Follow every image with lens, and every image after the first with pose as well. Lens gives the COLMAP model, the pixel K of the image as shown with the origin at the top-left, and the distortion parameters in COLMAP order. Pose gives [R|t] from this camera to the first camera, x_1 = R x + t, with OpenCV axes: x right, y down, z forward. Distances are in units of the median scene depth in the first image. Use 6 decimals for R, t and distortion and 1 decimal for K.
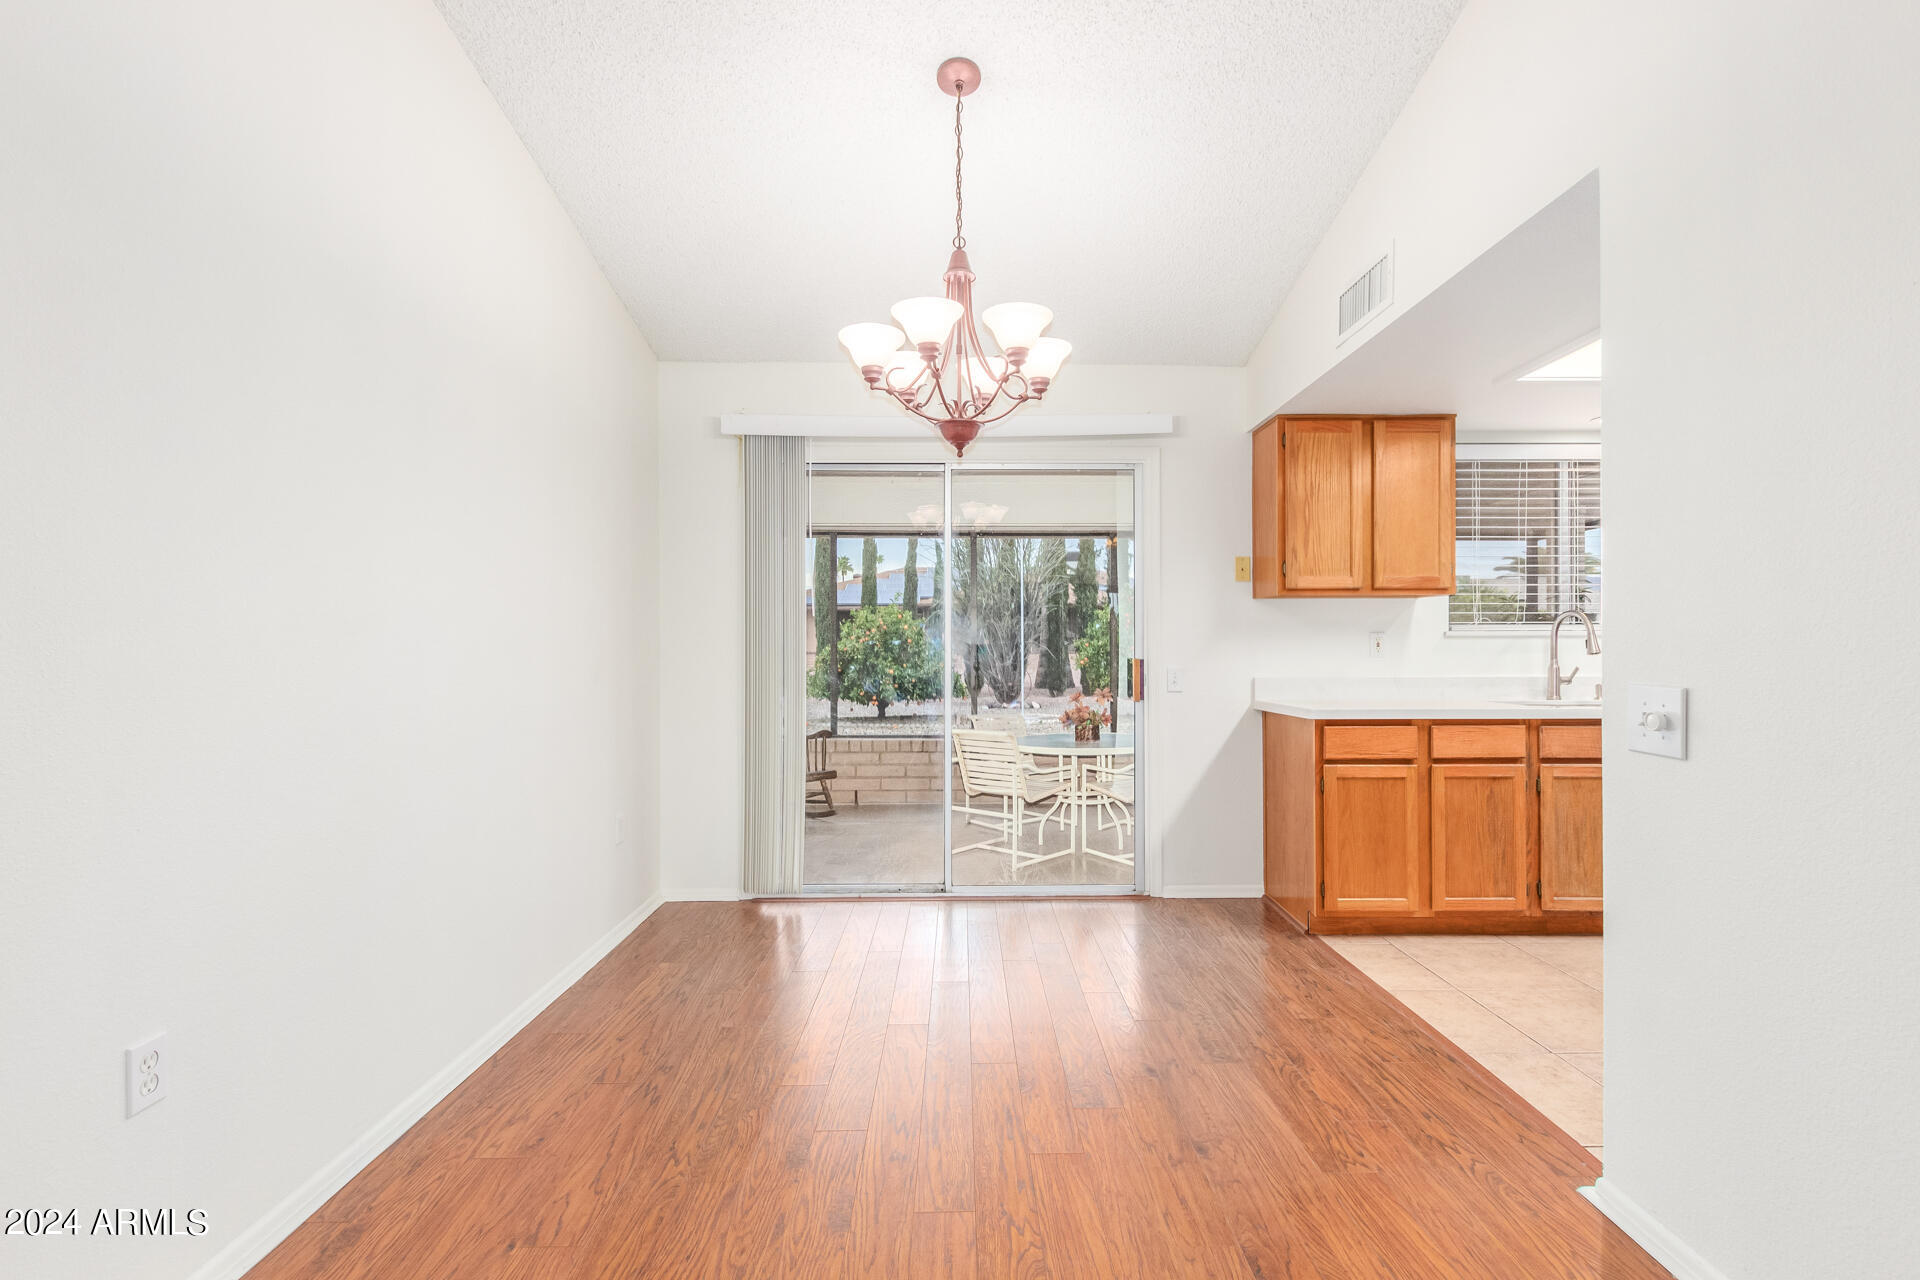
lens RADIAL K [[871.4, 0, 964.8], [0, 871.4, 648.3], [0, 0, 1]] dist [0.016156, -0.007125]
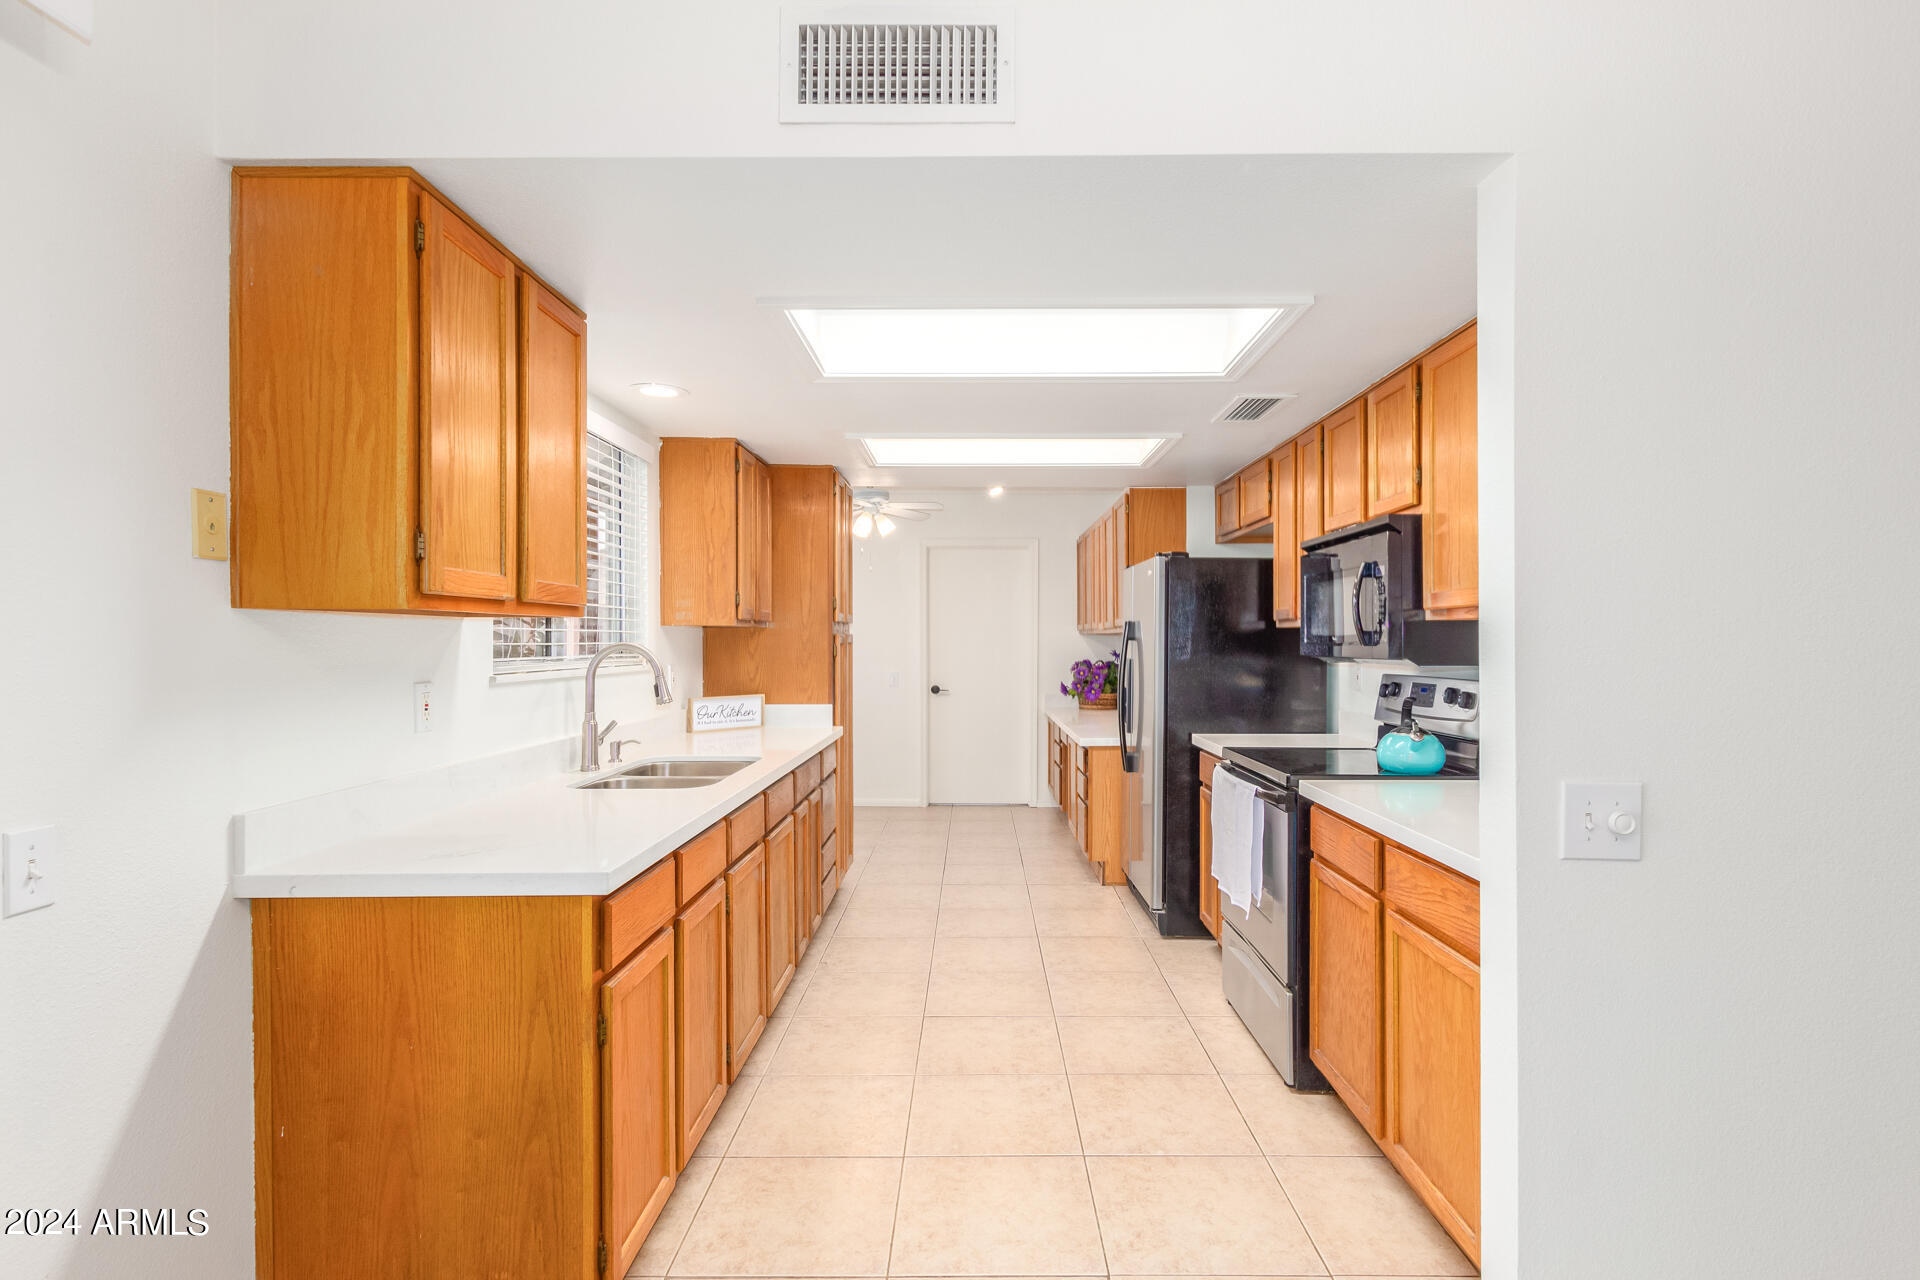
lens RADIAL K [[962.7, 0, 985.0], [0, 962.7, 644.3], [0, 0, 1]] dist [0.004396, 0.000183]
pose [[0.006392, -0.002414, 0.999977, -0.090838], [-0.003117, 0.999992, 0.002434, -0.046083], [-0.999975, -0.003132, 0.006384, 0.726714]]
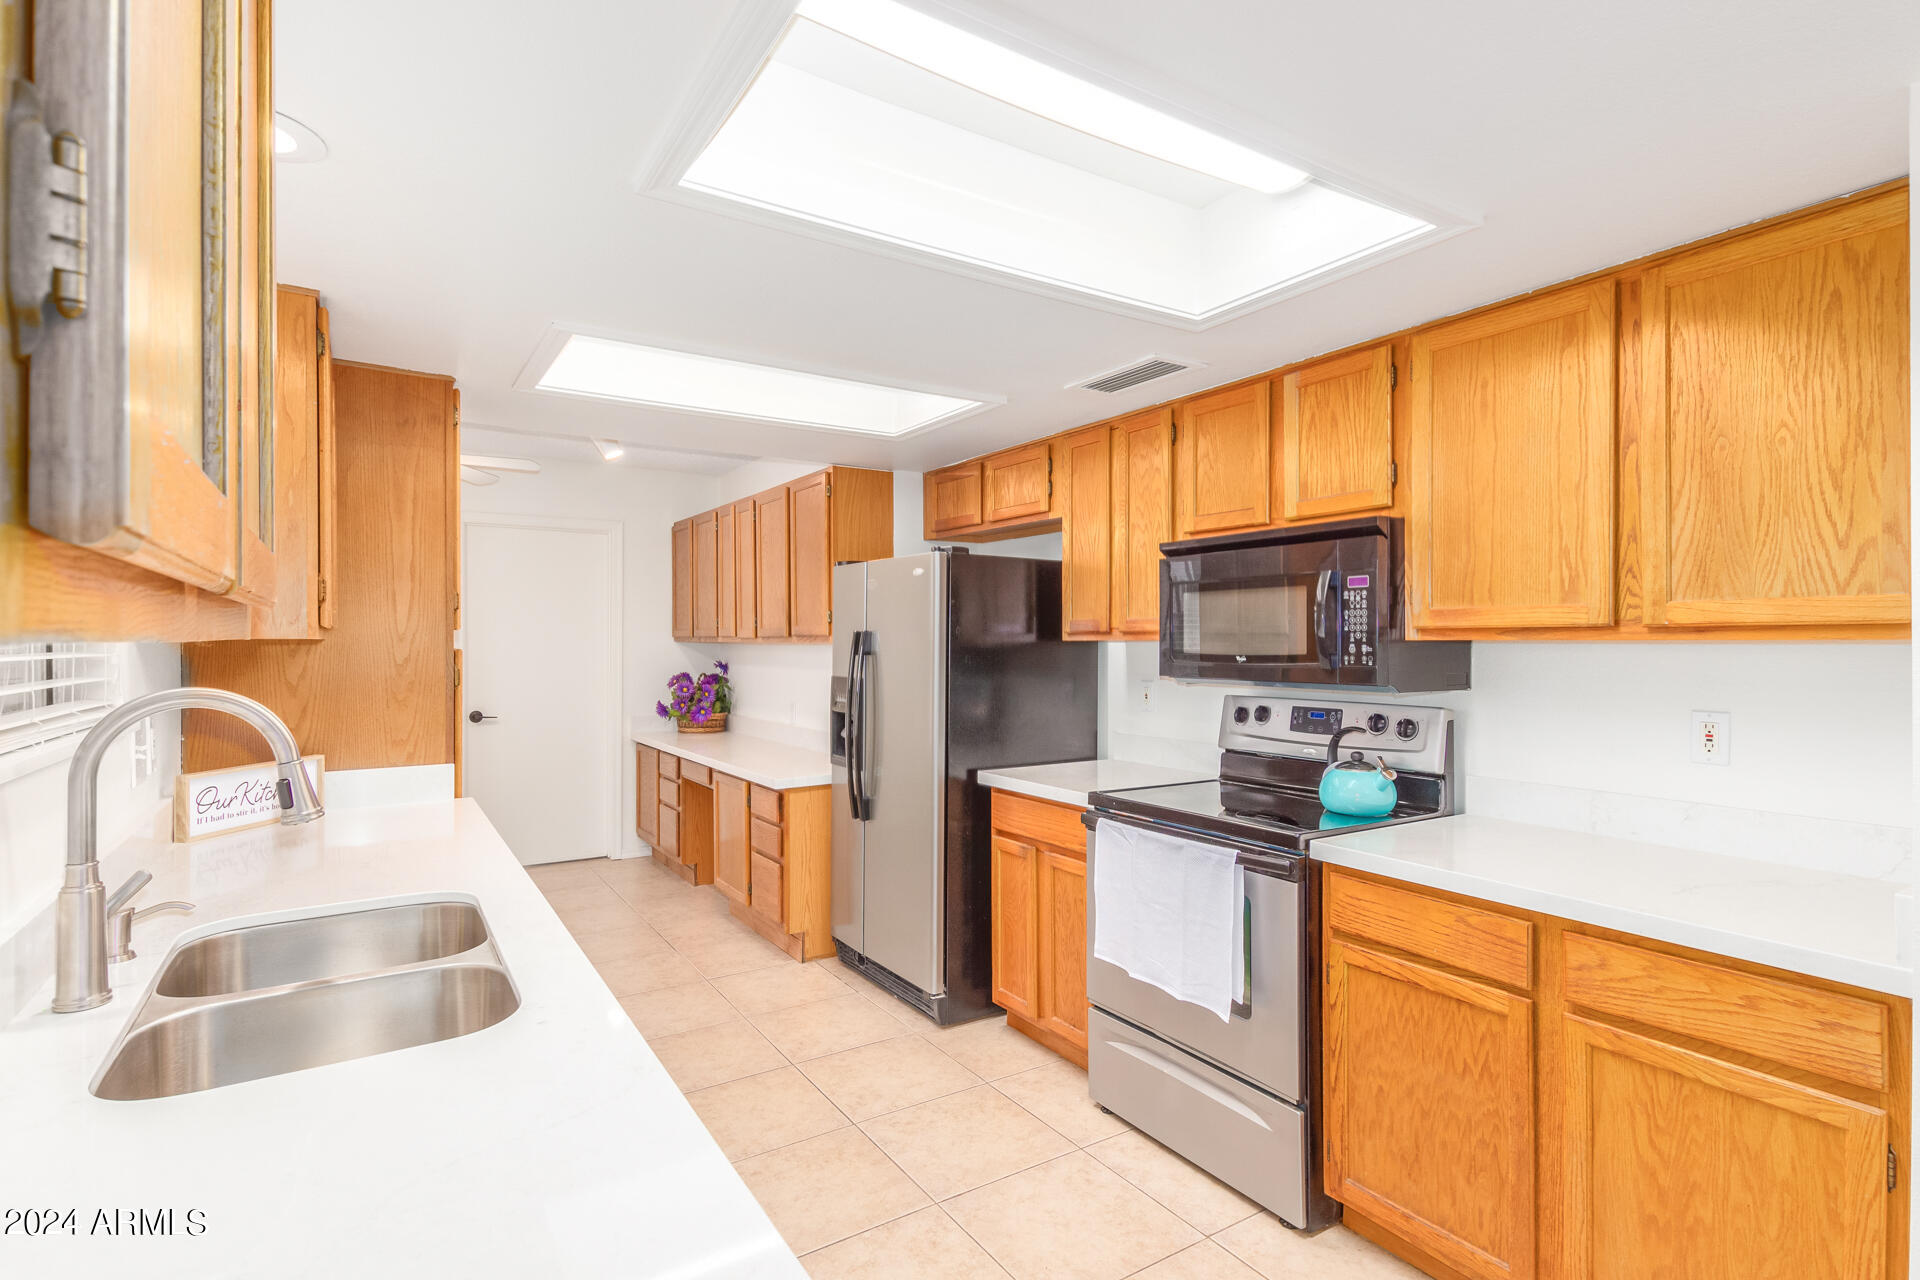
lens RADIAL K [[948.5, 0, 979.3], [0, 948.5, 644.9], [0, 0, 1]] dist [0.009051, -0.001997]
pose [[-0.533877, -0.002888, 0.845557, 0.277095], [-0.002291, 0.999995, 0.001970, -0.061733], [-0.845559, -0.000885, -0.533881, 0.978273]]
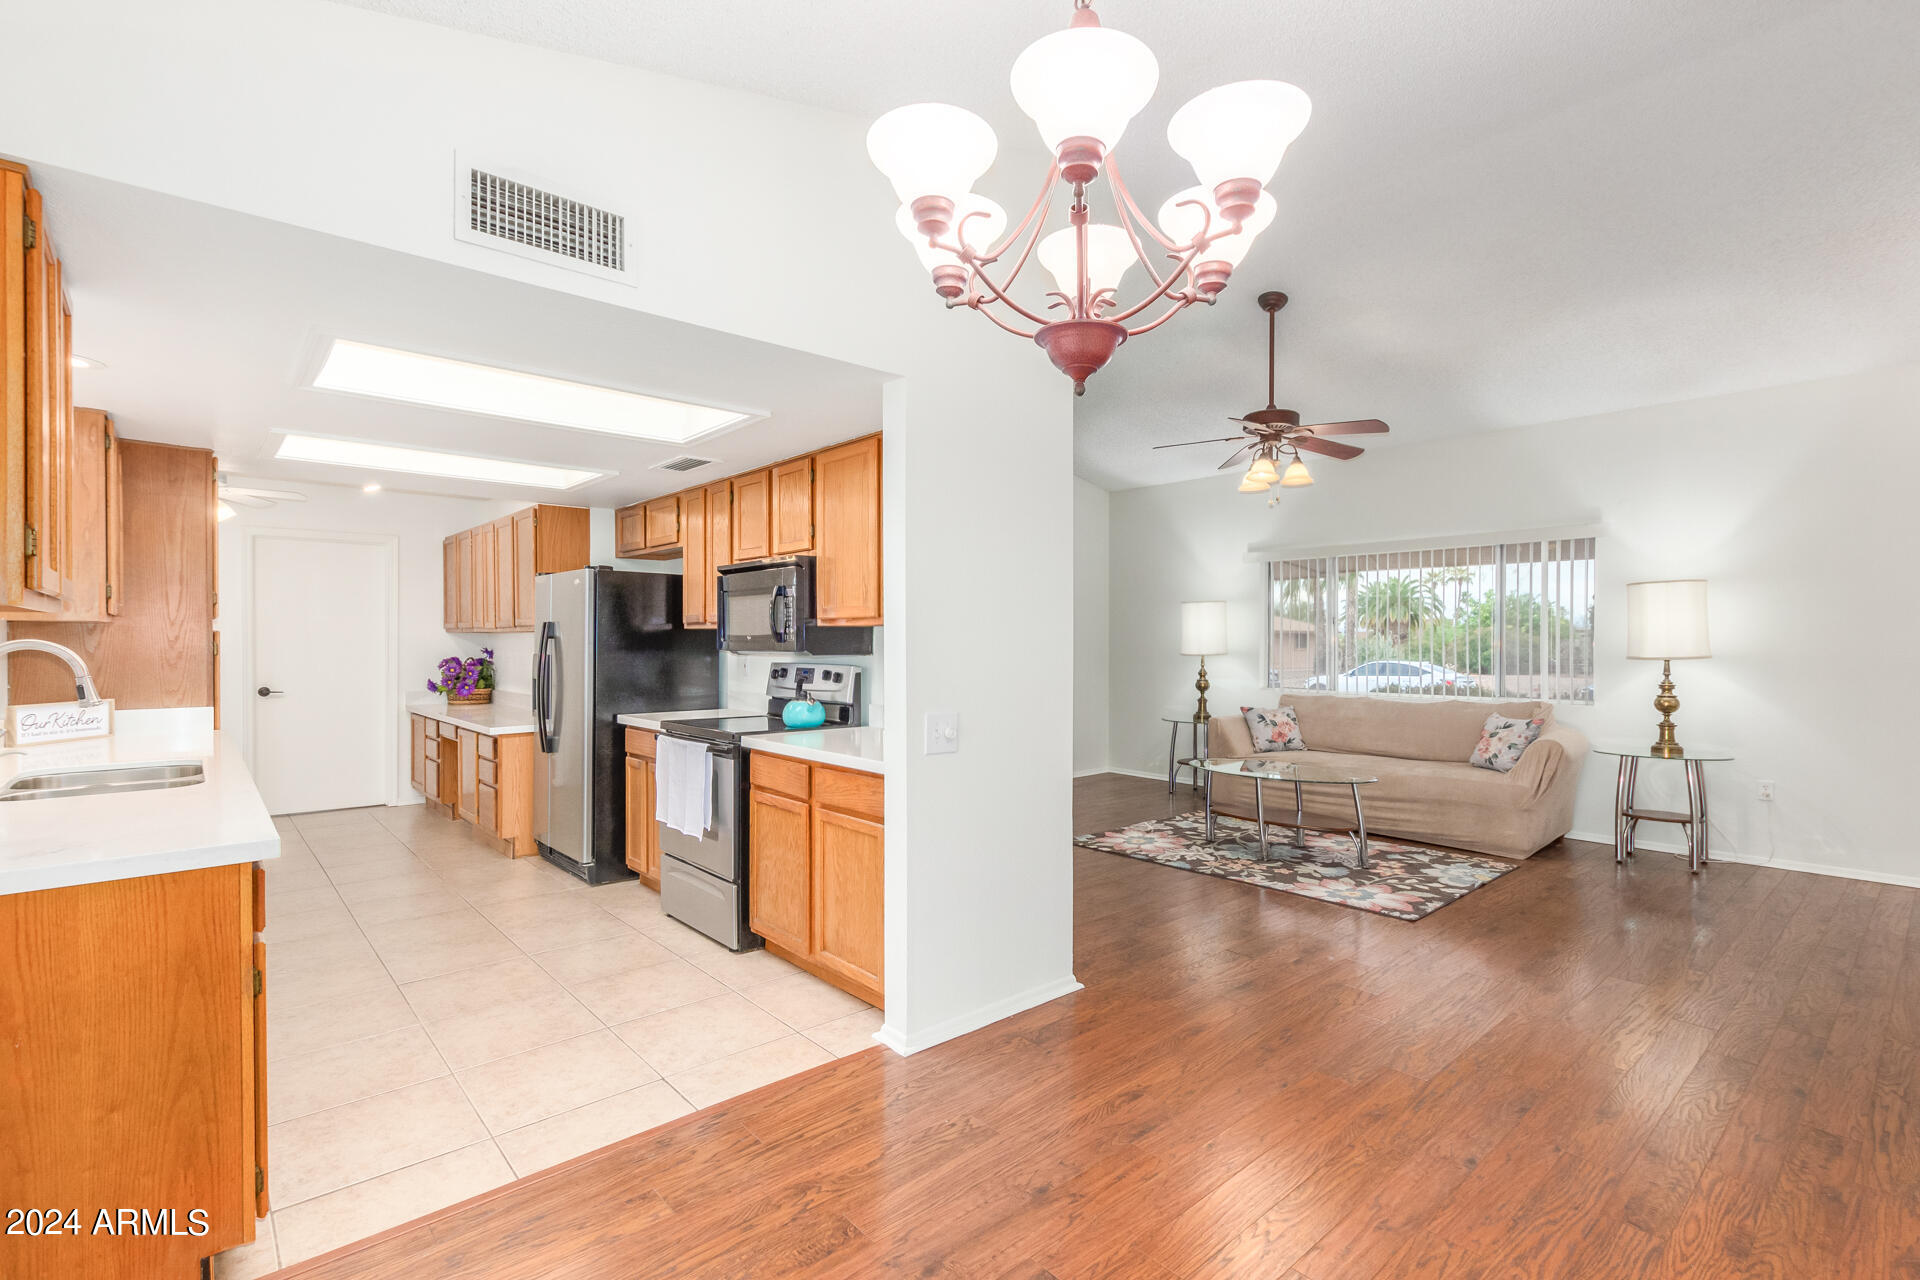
lens RADIAL K [[871.4, 0, 974.6], [0, 871.4, 647.4], [0, 0, 1]] dist [0.016156, -0.007125]
pose [[-0.659652, -0.006208, 0.751545, -0.246440], [-0.002743, 0.999979, 0.005852, -0.044723], [-0.751566, 0.001799, -0.659655, 0.937058]]
